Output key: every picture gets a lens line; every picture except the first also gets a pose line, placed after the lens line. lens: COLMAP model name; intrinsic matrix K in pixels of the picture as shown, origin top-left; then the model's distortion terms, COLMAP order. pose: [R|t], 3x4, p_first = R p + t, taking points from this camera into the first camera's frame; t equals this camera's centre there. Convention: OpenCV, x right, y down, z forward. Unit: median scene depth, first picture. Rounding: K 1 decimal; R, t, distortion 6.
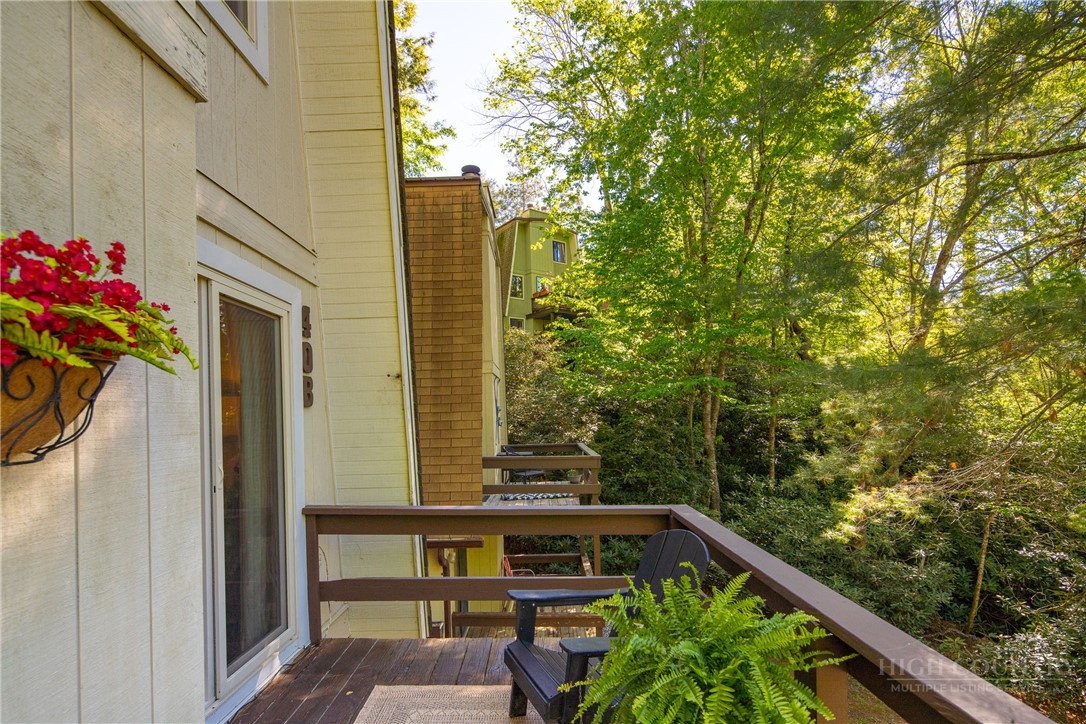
lens RADIAL K [[538.1, 0, 514.8], [0, 538.1, 409.8], [0, 0, 1]] dist [0.005401, -0.000932]
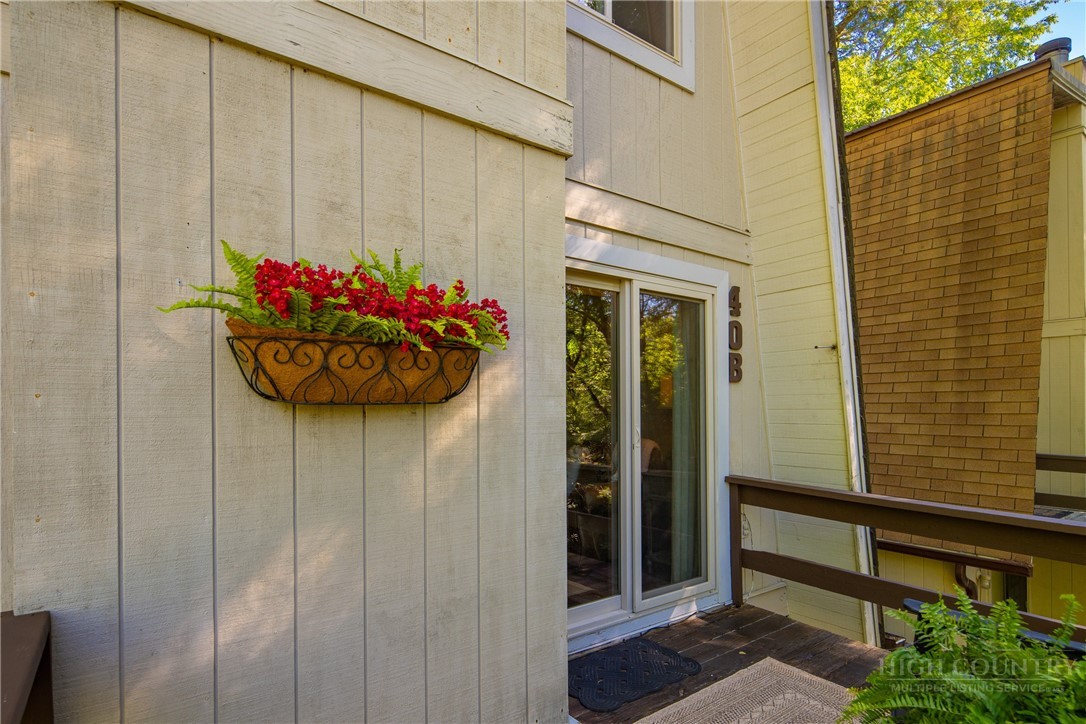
lens RADIAL K [[538.1, 0, 514.8], [0, 538.1, 409.8], [0, 0, 1]] dist [0.005401, -0.000932]
pose [[0.600292, 0.027837, -0.799296, 0.202774], [-0.001717, 0.999437, 0.033518, 0.014166], [0.799779, -0.018748, 0.600001, 0.019770]]
